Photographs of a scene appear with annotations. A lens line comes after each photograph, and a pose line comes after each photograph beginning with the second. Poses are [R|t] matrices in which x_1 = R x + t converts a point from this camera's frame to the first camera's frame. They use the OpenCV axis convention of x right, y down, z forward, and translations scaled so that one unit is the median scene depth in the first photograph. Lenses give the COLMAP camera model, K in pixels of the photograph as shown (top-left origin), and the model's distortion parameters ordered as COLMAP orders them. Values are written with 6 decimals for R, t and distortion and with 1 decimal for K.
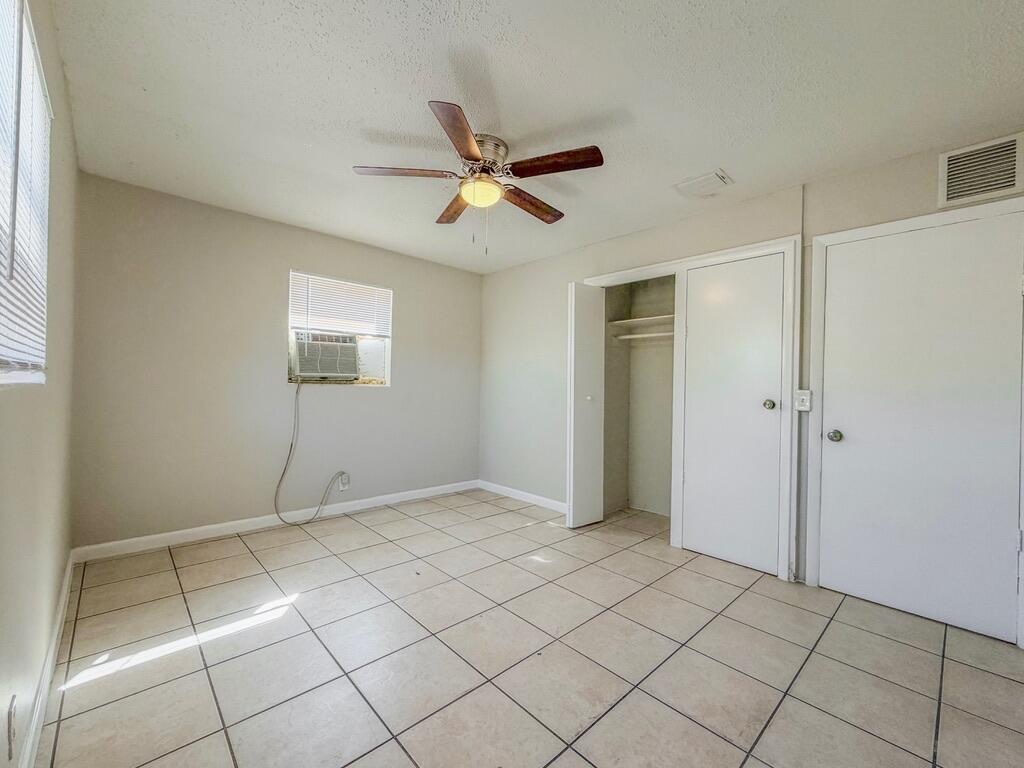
lens RADIAL K [[430.5, 0, 512.0], [0, 430.5, 384.0], [0, 0, 1]] dist [-0.001883, -0.000015]
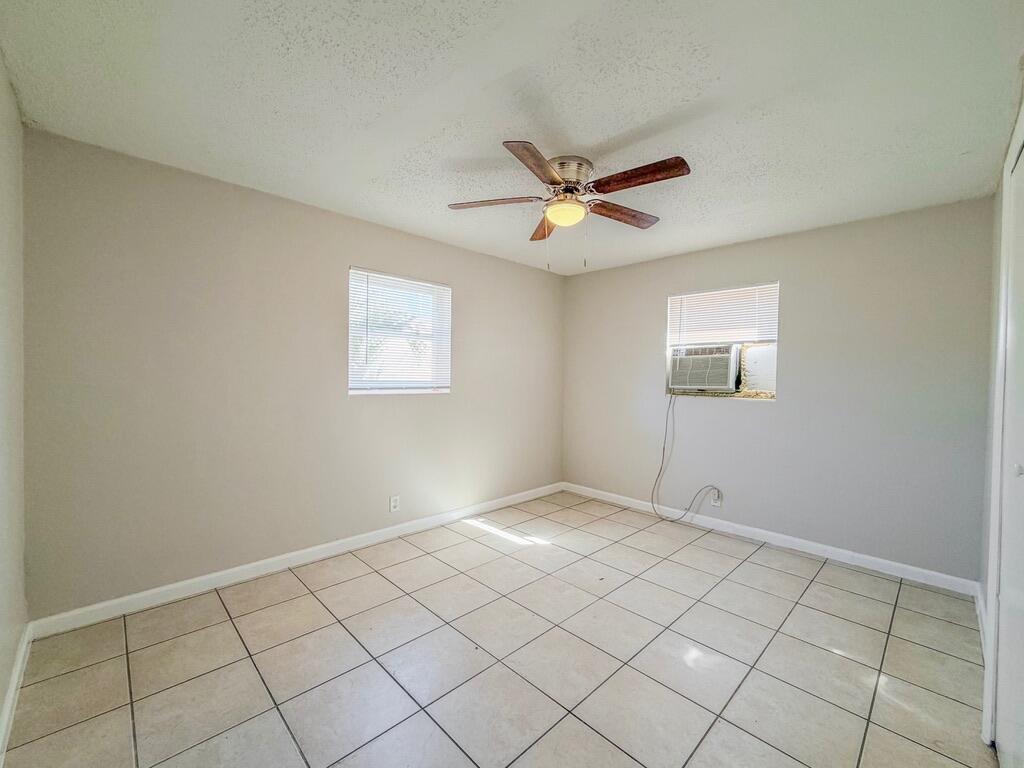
lens RADIAL K [[419.7, 0, 502.5], [0, 419.7, 385.6], [0, 0, 1]] dist [0.002033, -0.004624]
pose [[0.008332, 0.003068, -0.999961, 0.589718], [-0.010156, 0.999944, 0.002983, -0.024585], [0.999914, 0.010131, 0.008363, 0.544410]]
